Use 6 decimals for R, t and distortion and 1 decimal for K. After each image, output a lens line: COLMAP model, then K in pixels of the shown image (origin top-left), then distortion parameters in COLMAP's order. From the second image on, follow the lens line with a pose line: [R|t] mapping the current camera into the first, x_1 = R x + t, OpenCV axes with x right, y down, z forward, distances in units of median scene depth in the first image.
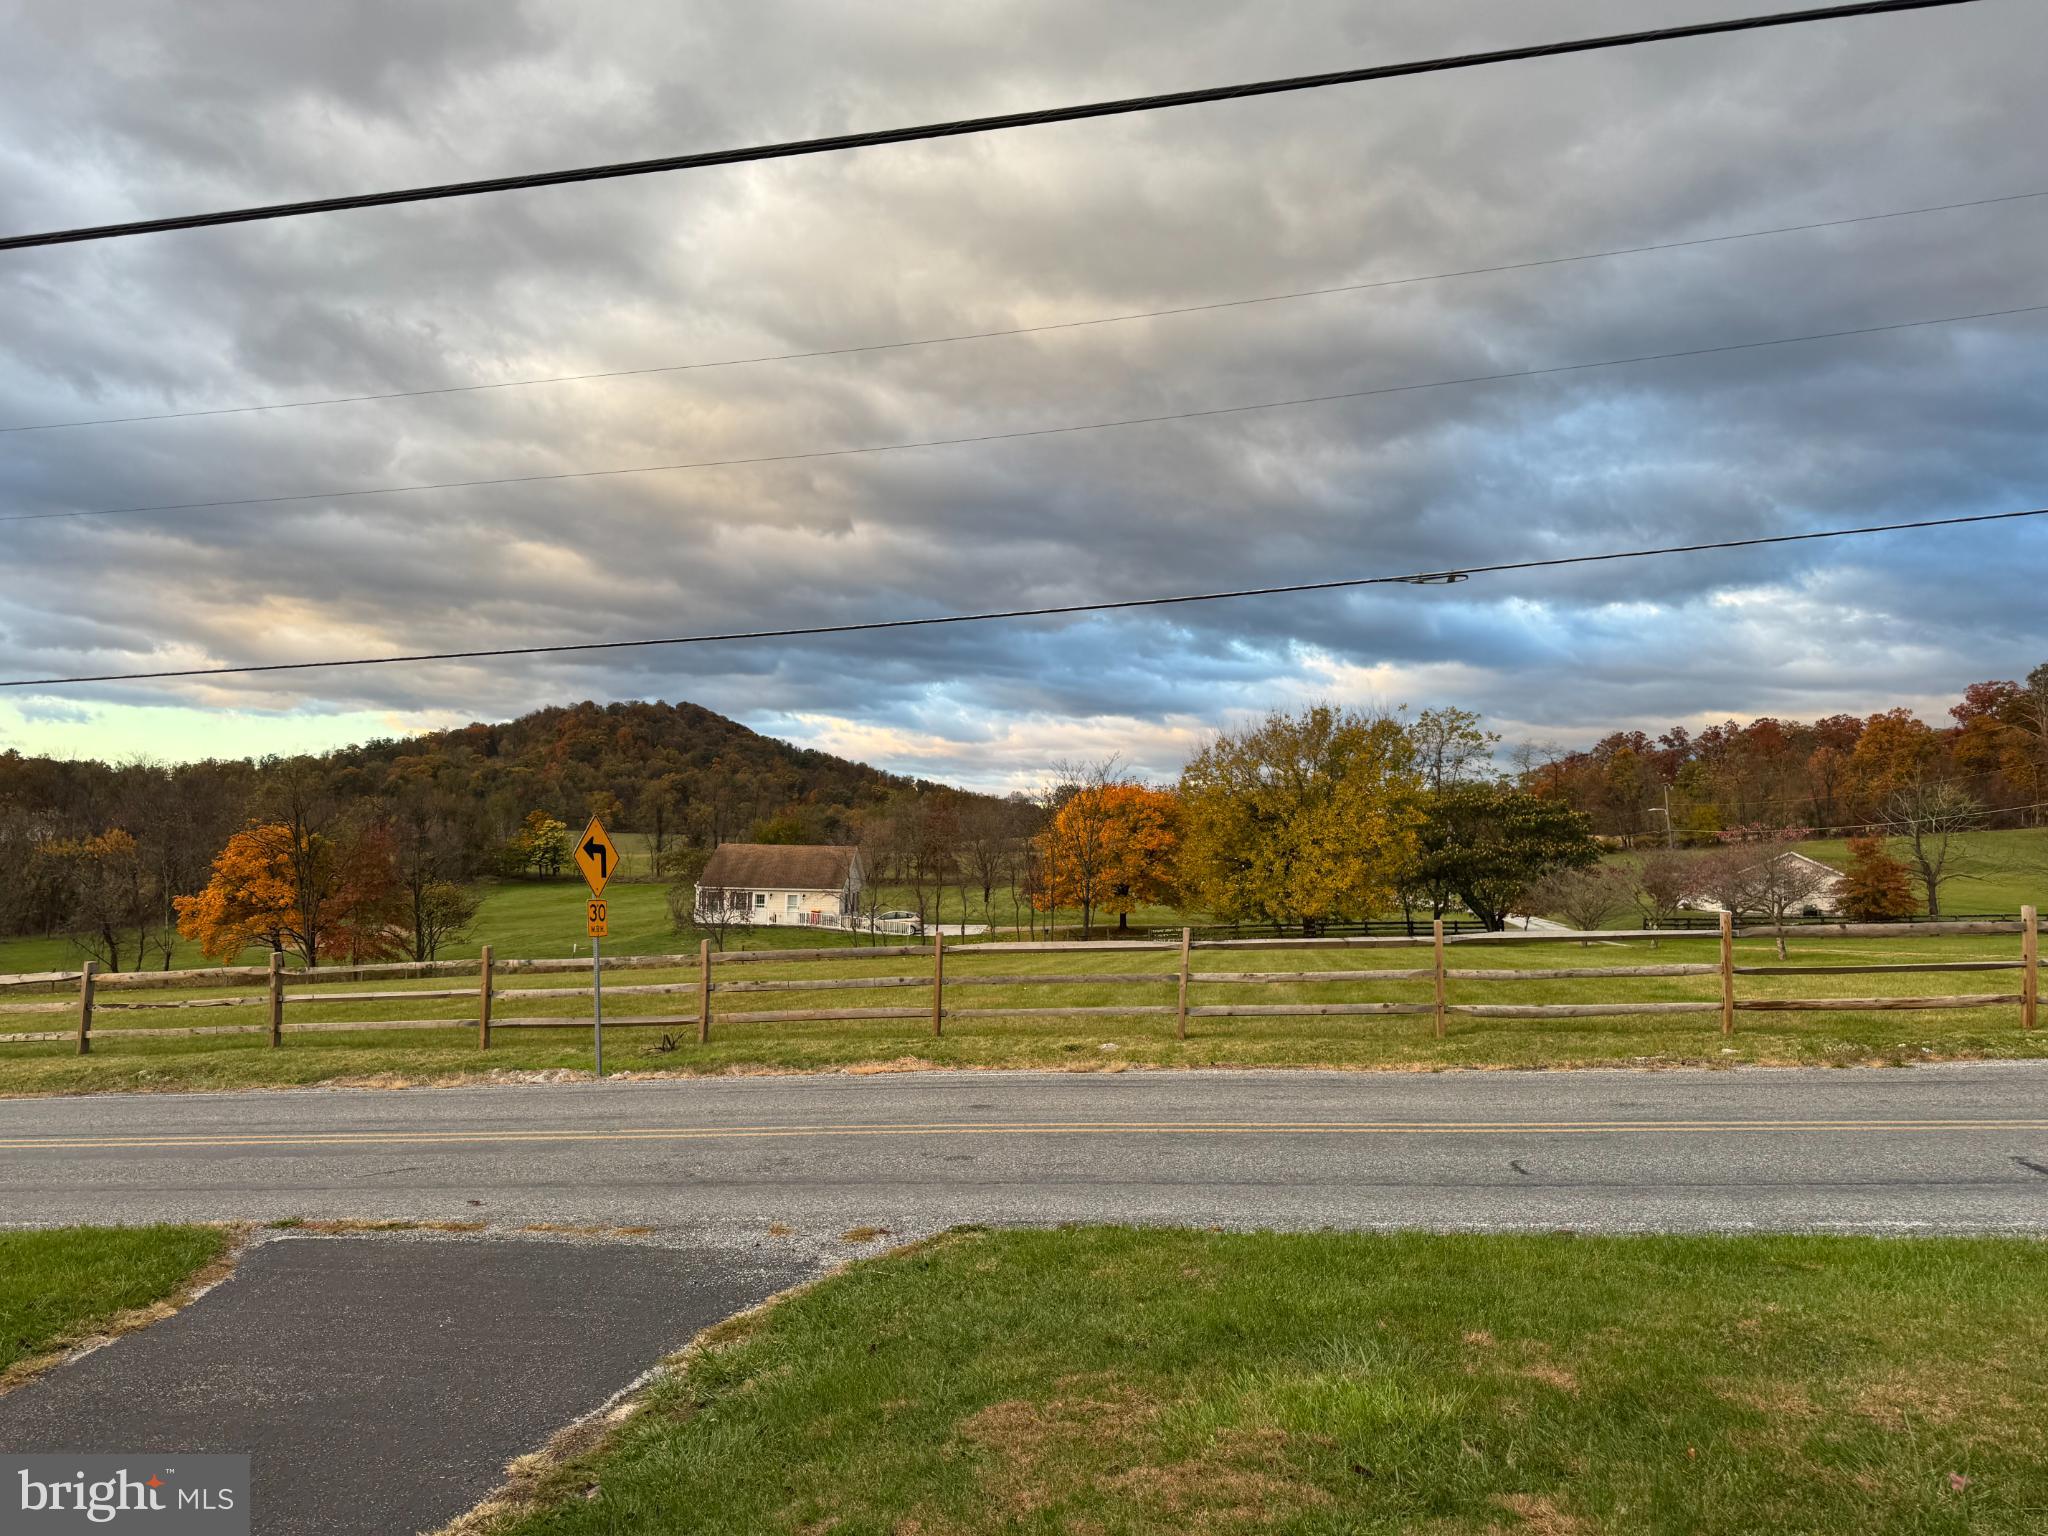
lens RADIAL K [[1441.2, 0, 1025.0], [0, 1441.2, 766.3], [0, 0, 1]] dist [0.028070, -0.017280]
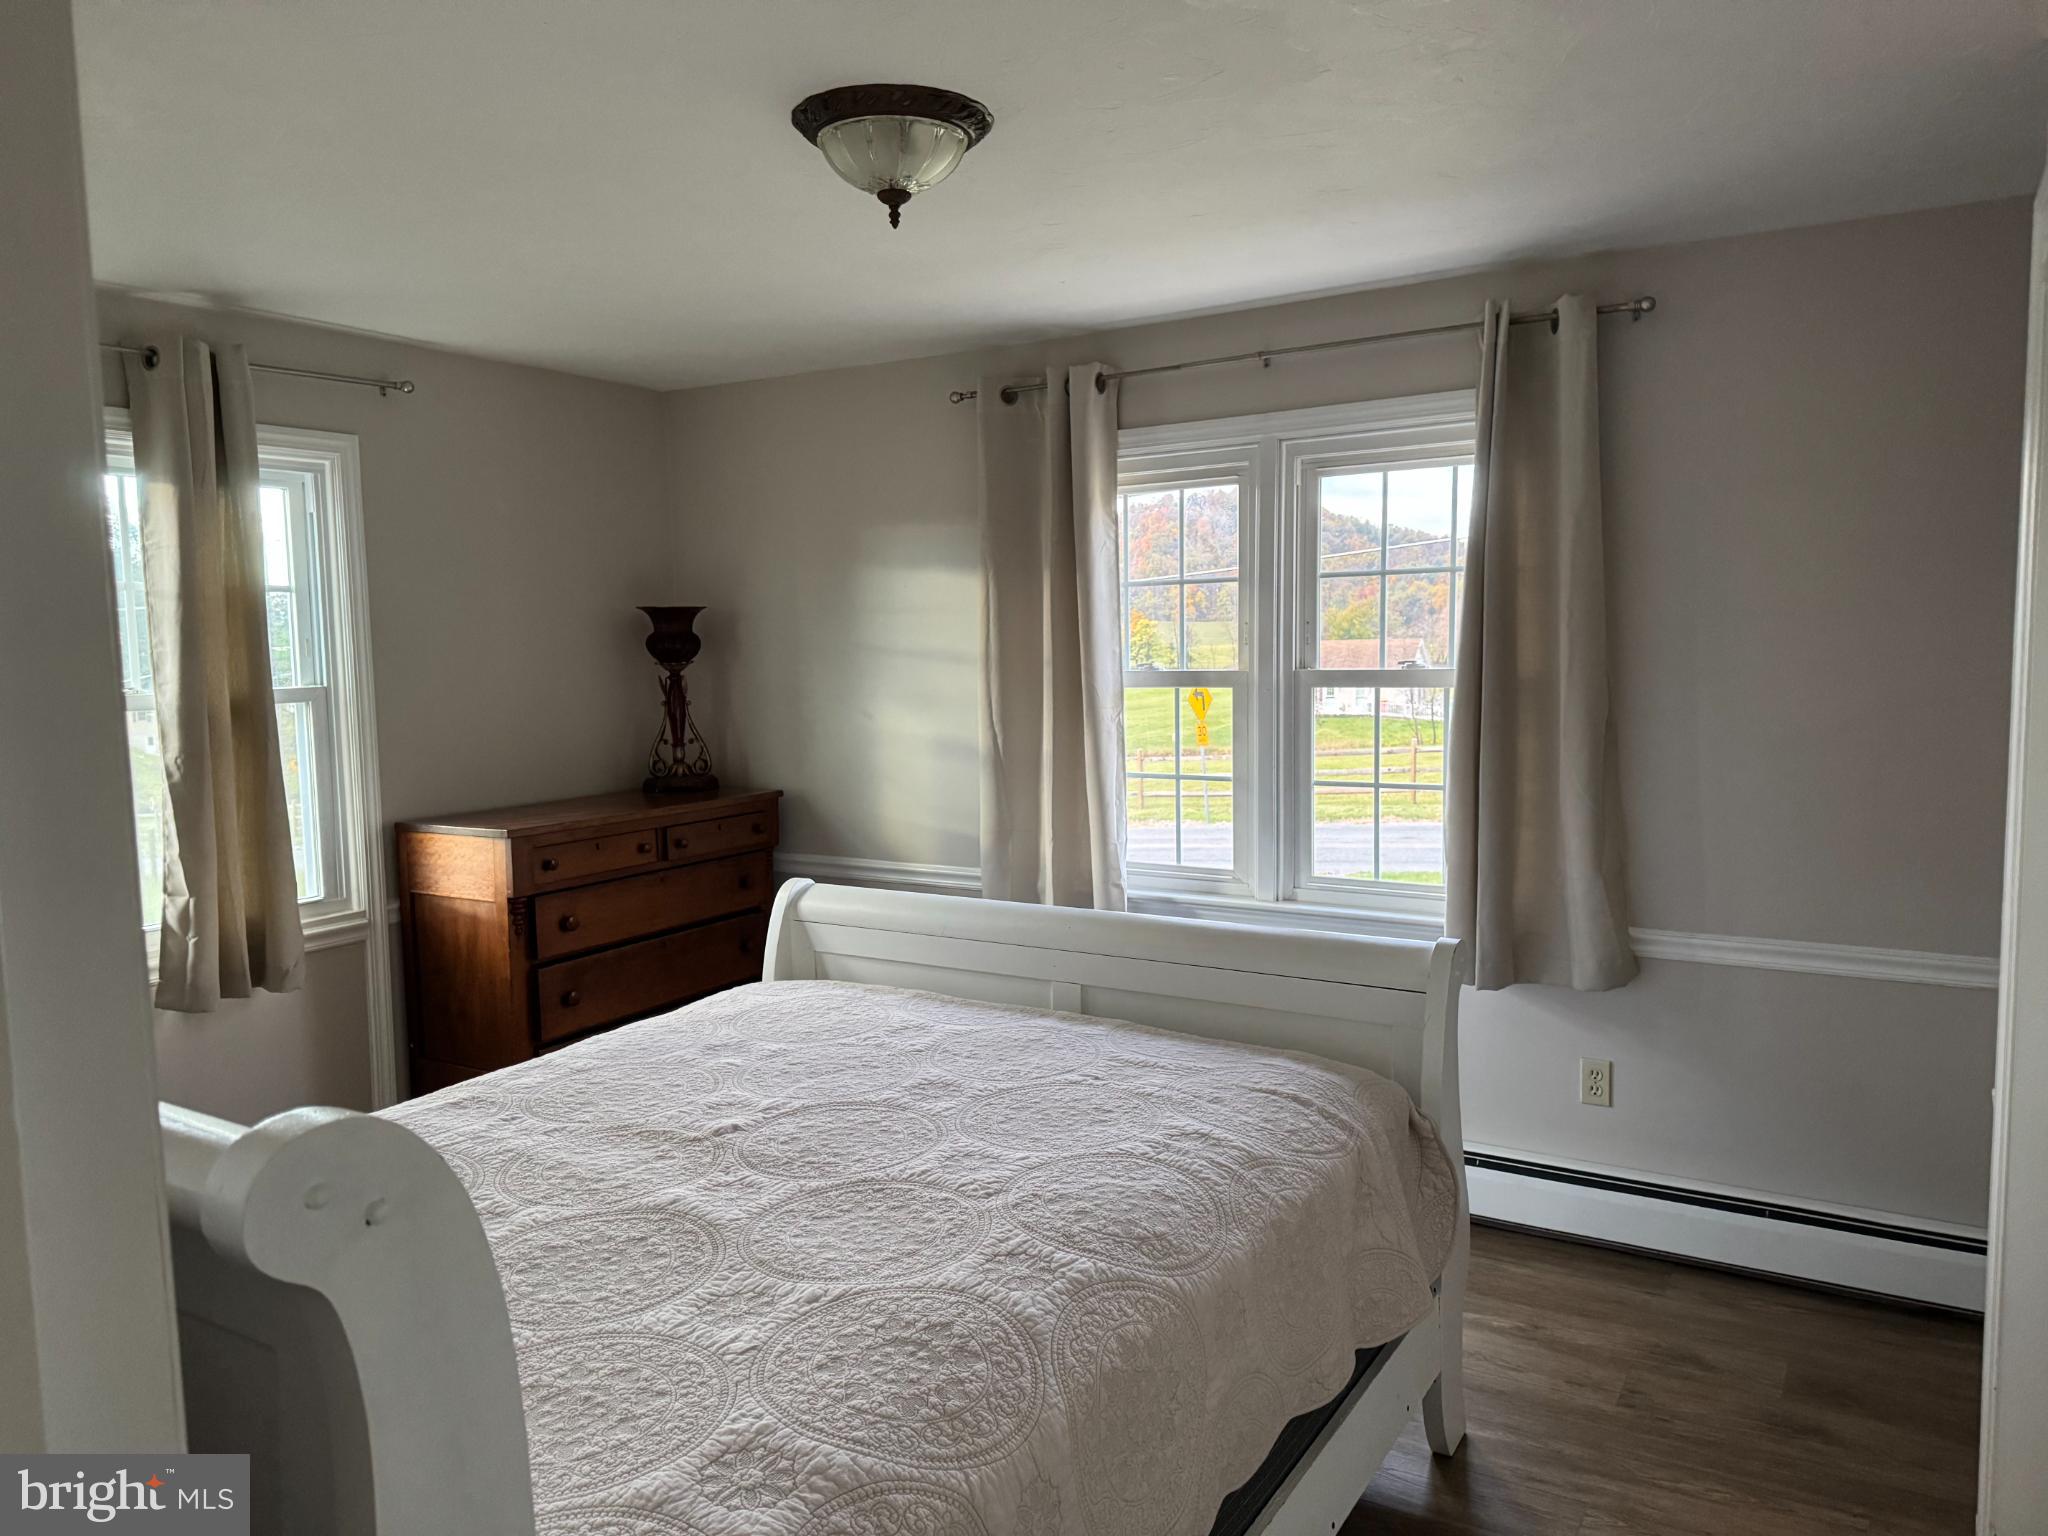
lens RADIAL K [[1441.2, 0, 1024.0], [0, 1441.2, 769.0], [0, 0, 1]] dist [0.028070, -0.017280]
pose [[0.921997, 0.003167, -0.387184, 0.151768], [0.055810, 0.988438, 0.140984, -0.095480], [0.383153, -0.151595, 0.911160, -0.576079]]
